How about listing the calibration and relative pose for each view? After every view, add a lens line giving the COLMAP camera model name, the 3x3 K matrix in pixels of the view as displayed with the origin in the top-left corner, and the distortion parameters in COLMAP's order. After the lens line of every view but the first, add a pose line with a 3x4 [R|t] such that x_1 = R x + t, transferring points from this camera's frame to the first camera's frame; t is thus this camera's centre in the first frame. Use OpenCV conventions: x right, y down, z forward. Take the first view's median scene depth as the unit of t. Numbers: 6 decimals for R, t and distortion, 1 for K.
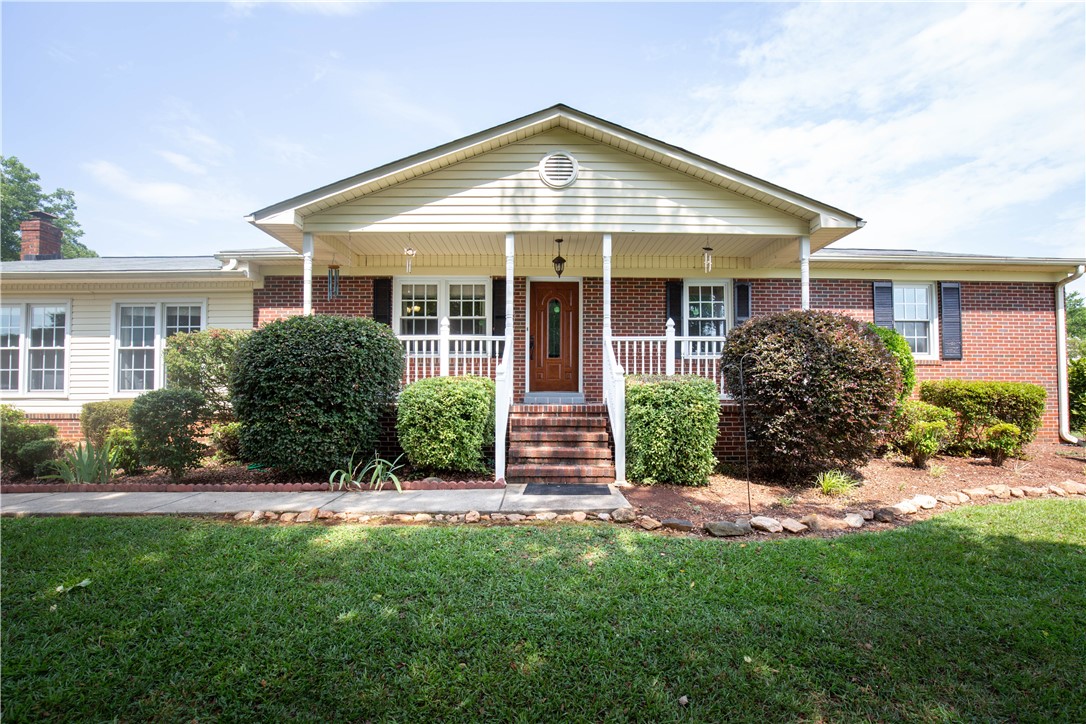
lens RADIAL K [[485.5, 0, 543.0], [0, 485.5, 362.0], [0, 0, 1]] dist [-0.002609, -0.000340]
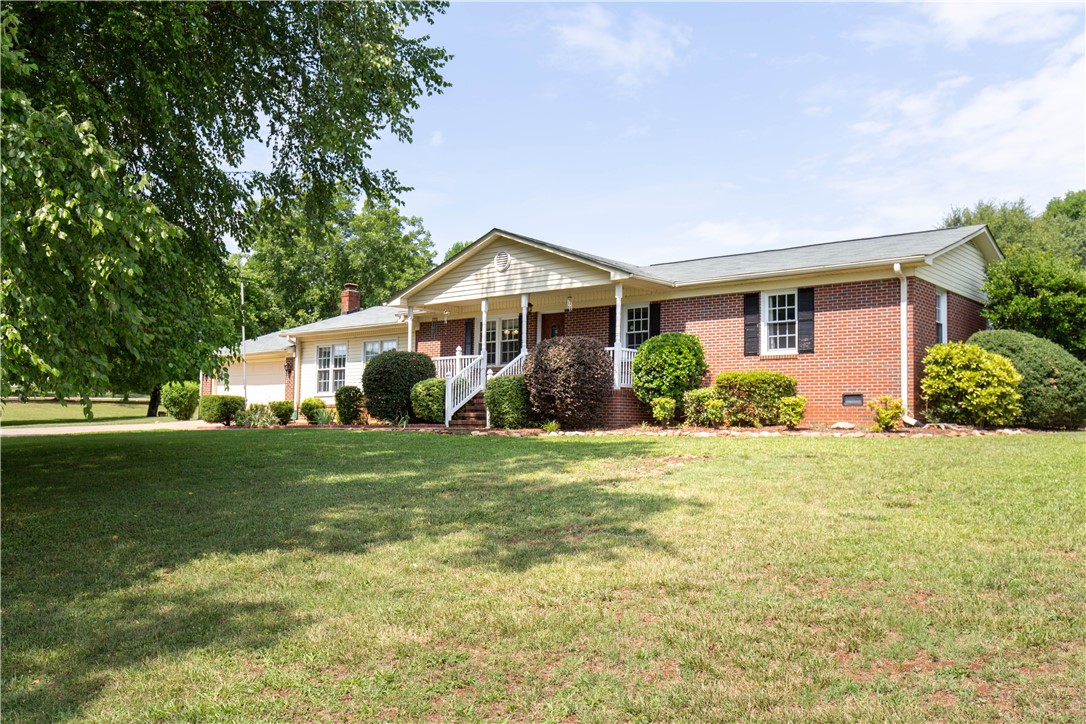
lens RADIAL K [[916.1, 0, 543.0], [0, 916.1, 362.0], [0, 0, 1]] dist [0.000604, -0.000023]
pose [[0.759828, -0.025393, -0.649629, 2.222845], [0.004322, 0.999412, -0.034011, 0.082877], [0.650110, 0.023034, 0.759491, -1.383773]]
